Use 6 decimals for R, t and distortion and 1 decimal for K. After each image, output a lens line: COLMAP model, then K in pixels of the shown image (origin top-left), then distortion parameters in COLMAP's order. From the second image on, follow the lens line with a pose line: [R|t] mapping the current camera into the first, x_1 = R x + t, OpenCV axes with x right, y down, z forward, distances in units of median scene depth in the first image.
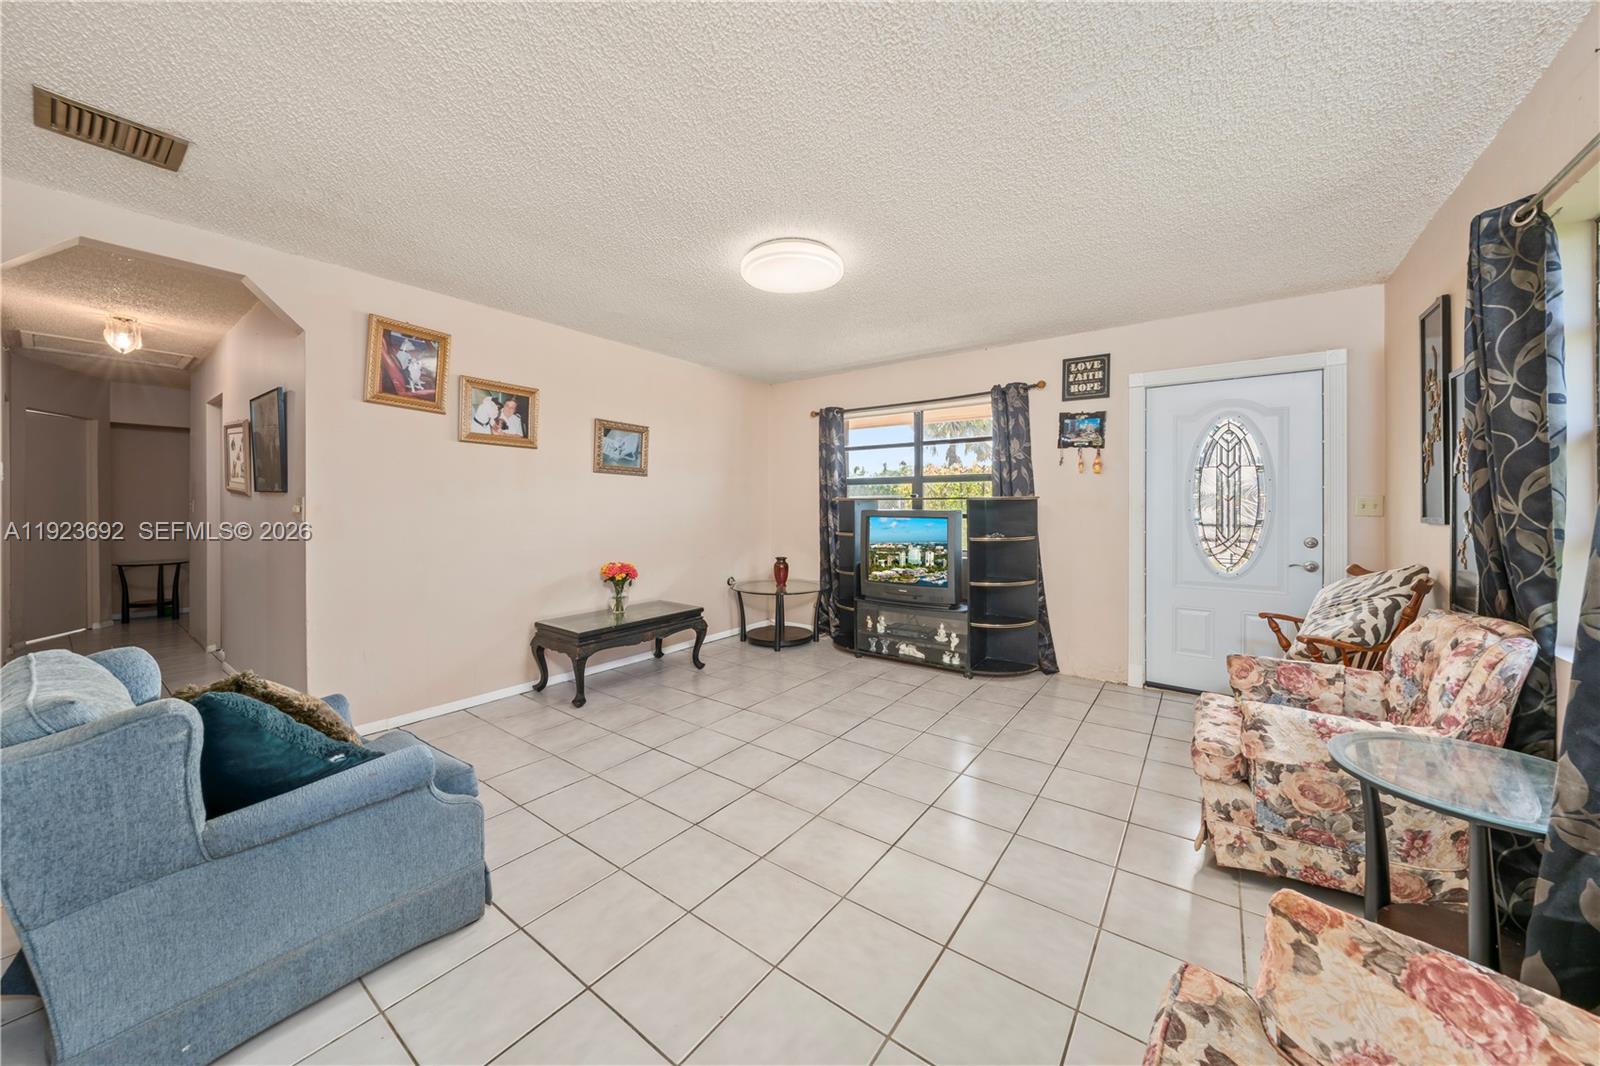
lens RADIAL K [[562.6, 0, 808.1], [0, 562.6, 506.4], [0, 0, 1]] dist [0.000585, 0.000056]
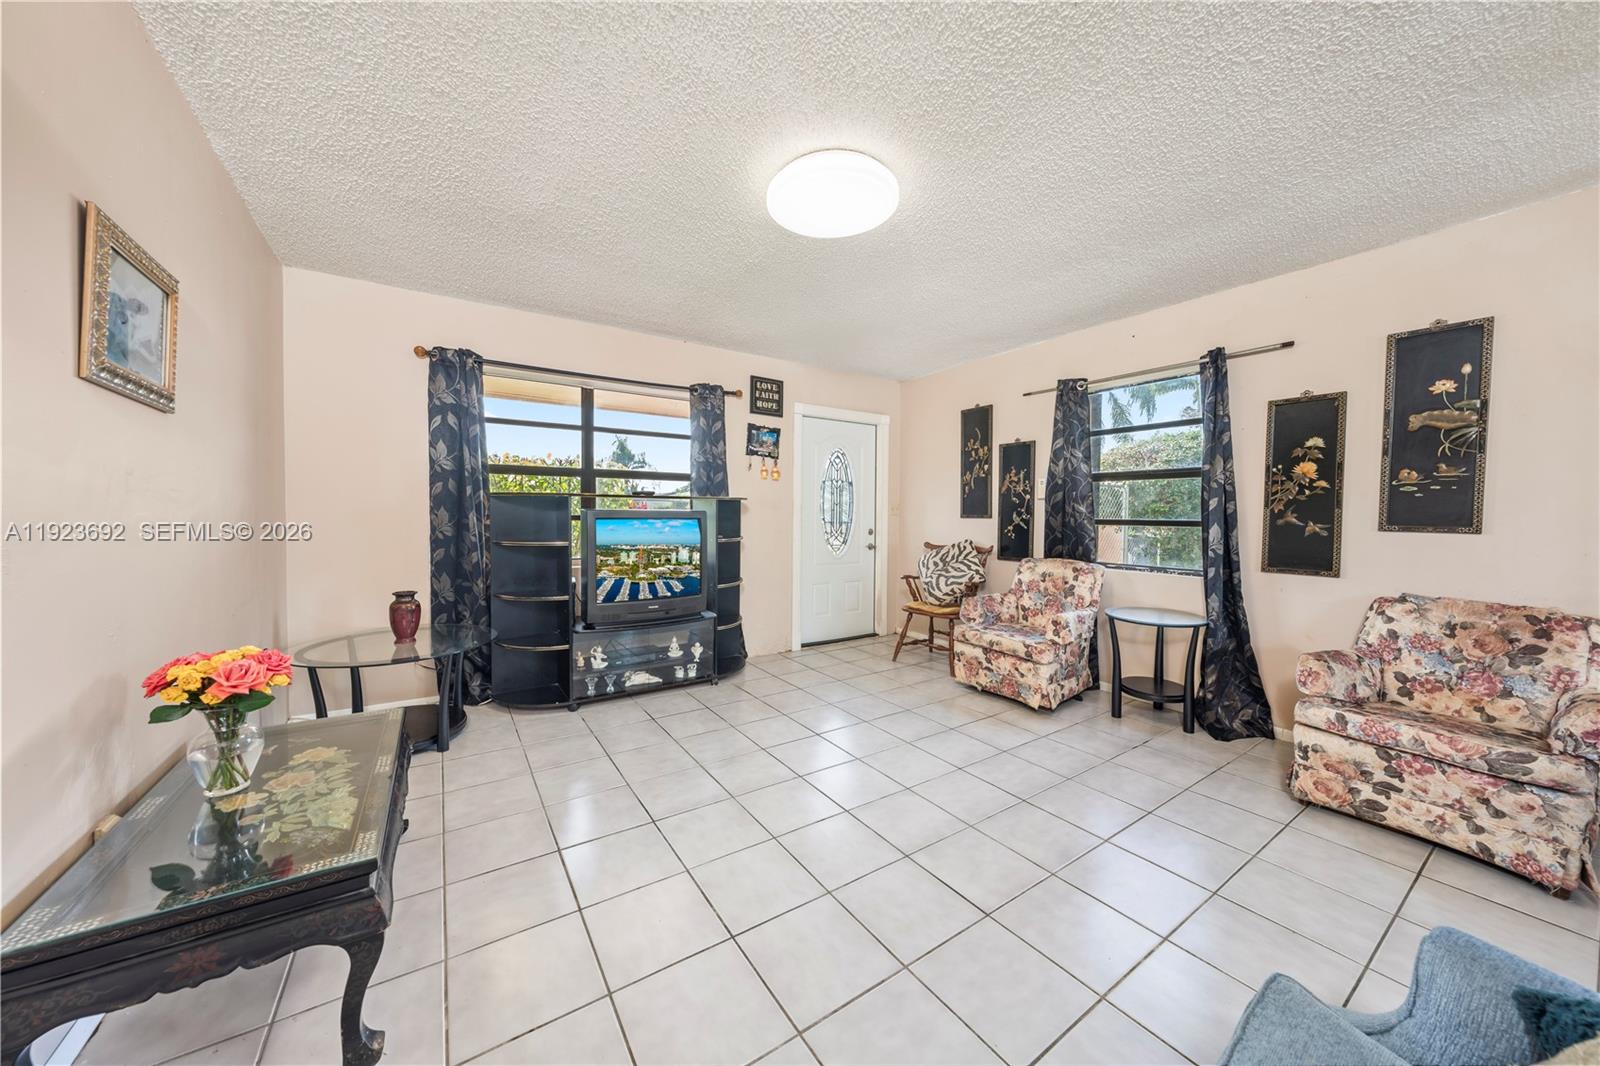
lens RADIAL K [[550.2, 0, 796.2], [0, 550.2, 523.6], [0, 0, 1]] dist [-0.001401, -0.000111]
pose [[0.341817, -0.016049, 0.939629, -0.541031], [-0.006221, 0.999794, 0.019340, 0.009722], [-0.939746, -0.012456, 0.341647, 0.543093]]
